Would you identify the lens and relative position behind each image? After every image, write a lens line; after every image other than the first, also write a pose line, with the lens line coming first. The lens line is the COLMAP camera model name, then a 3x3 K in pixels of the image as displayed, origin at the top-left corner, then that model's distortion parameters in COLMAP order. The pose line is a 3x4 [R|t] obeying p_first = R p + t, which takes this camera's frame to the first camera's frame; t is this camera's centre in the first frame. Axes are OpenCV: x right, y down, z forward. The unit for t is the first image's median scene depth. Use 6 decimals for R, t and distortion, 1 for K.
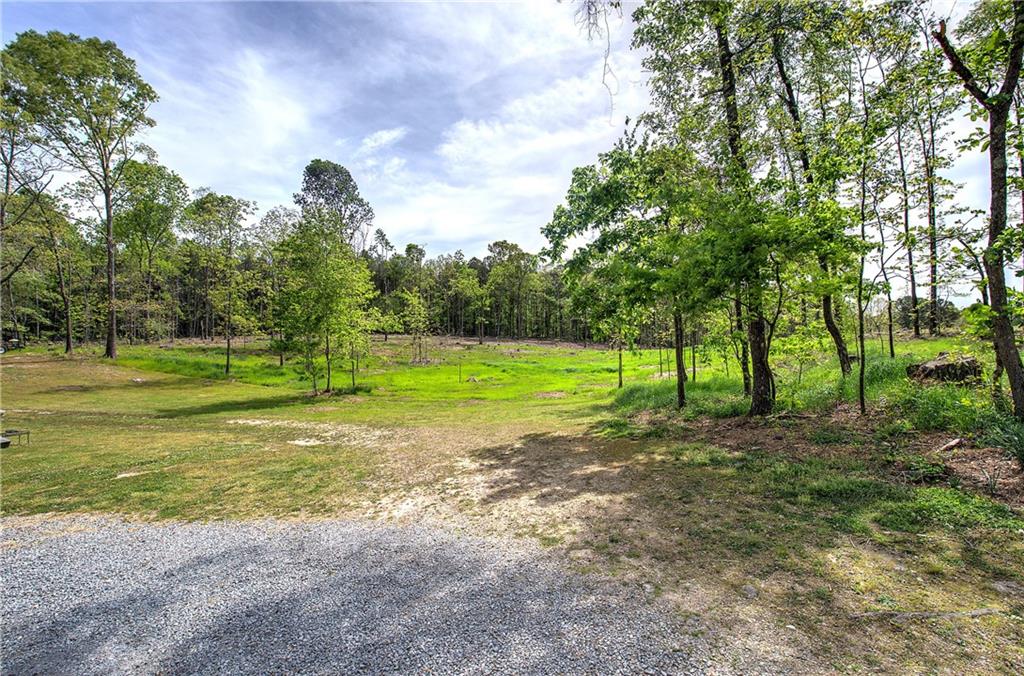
lens RADIAL K [[434.7, 0, 513.2], [0, 434.7, 333.3], [0, 0, 1]] dist [-0.012249, 0.002206]
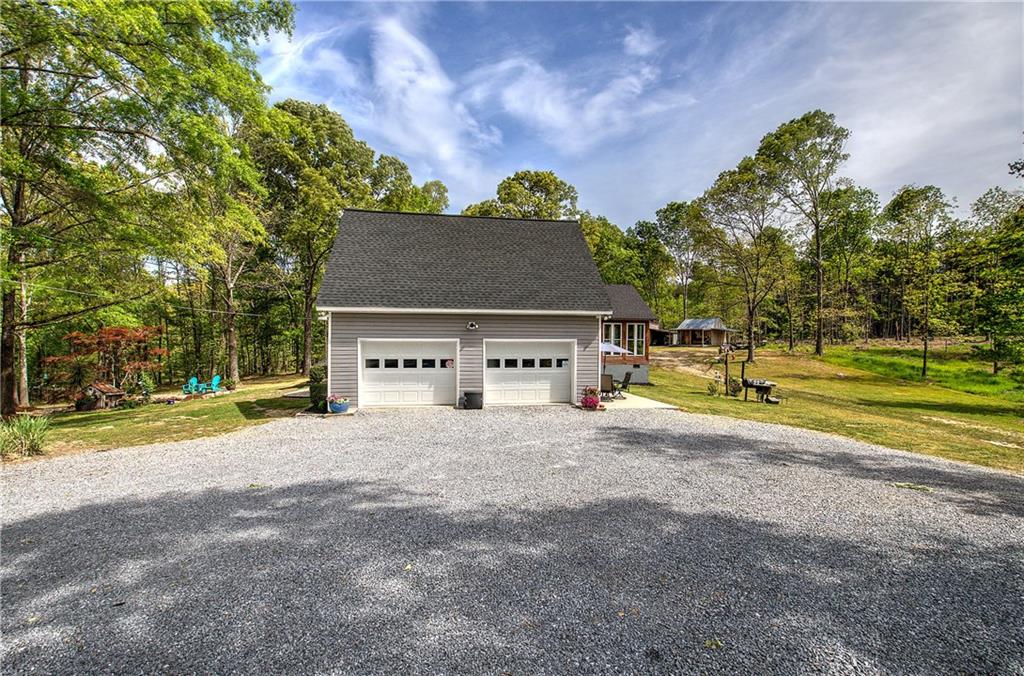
lens RADIAL K [[434.7, 0, 514.6], [0, 434.7, 335.1], [0, 0, 1]] dist [-0.012249, 0.002206]
pose [[0.220257, 0.004427, -0.975432, 0.114729], [0.002619, 0.999983, 0.005130, -0.011351], [0.975438, -0.003685, 0.220241, -0.161692]]
